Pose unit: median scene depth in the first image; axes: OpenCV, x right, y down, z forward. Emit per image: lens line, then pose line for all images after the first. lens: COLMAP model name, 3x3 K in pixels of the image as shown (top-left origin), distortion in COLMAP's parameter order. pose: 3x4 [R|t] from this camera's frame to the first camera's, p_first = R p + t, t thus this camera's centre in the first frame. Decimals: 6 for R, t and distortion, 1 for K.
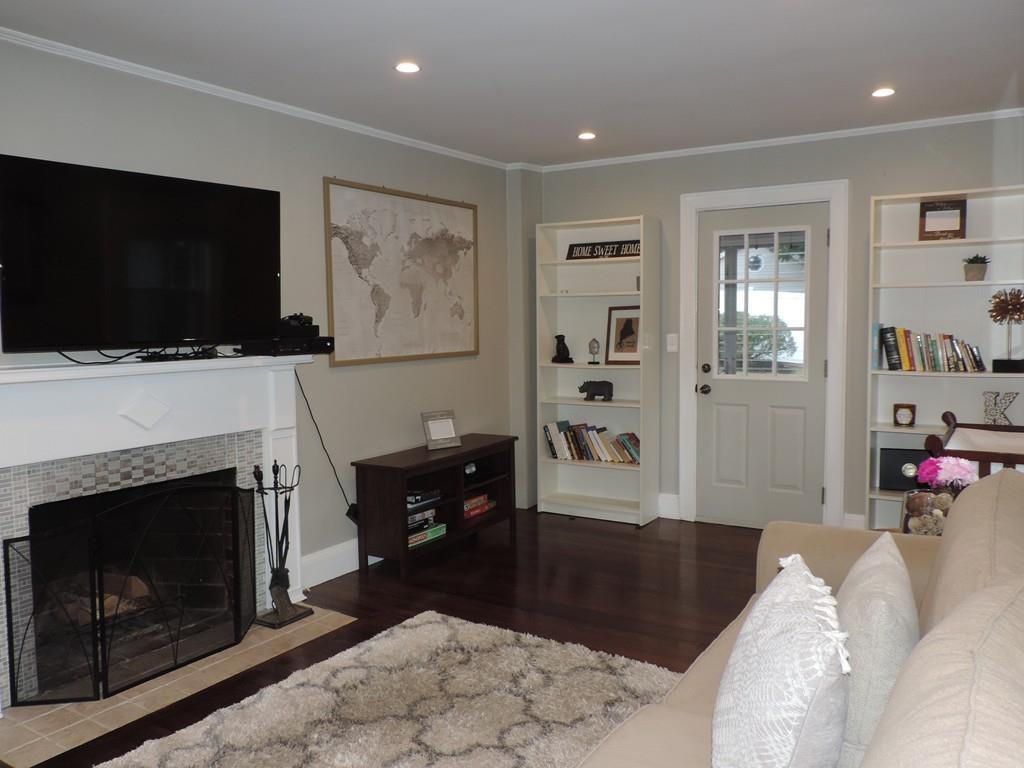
lens RADIAL K [[815.1, 0, 511.9], [0, 815.1, 384.8], [0, 0, 1]] dist [0.000465, -0.001937]
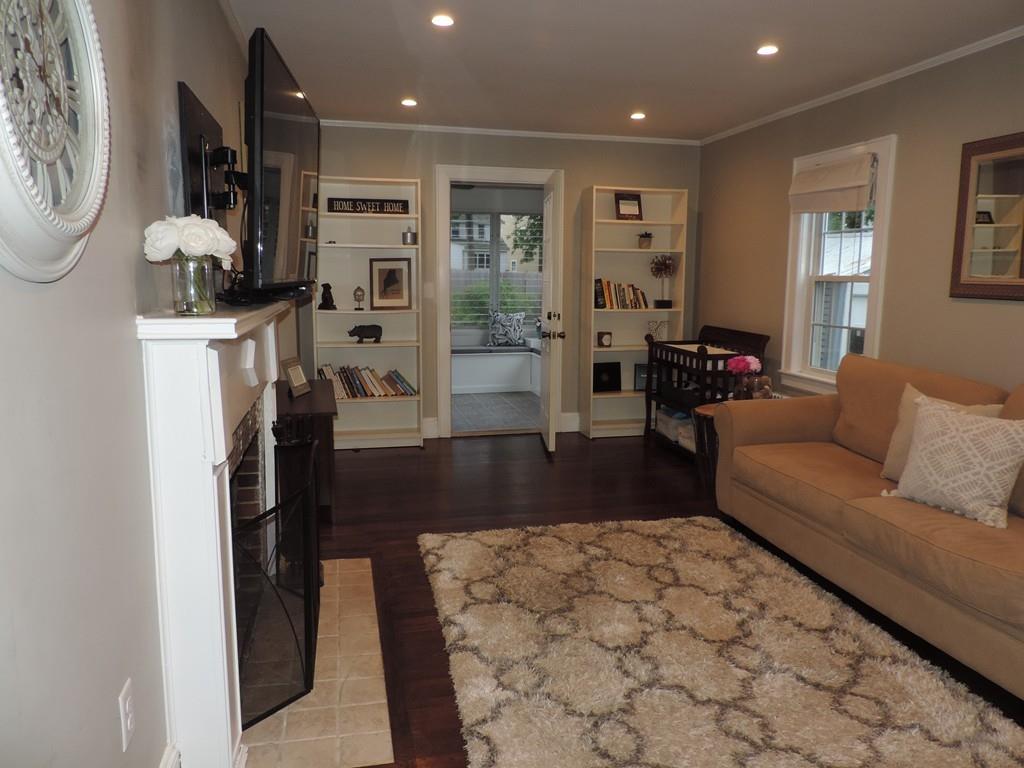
lens RADIAL K [[723.4, 0, 512.1], [0, 723.4, 382.1], [0, 0, 1]] dist [-0.008133, 0.000156]
pose [[0.699647, -0.086380, 0.709248, -0.472762], [0.043375, 0.995969, 0.078513, 0.003839], [-0.713171, -0.024168, 0.700574, 0.171085]]
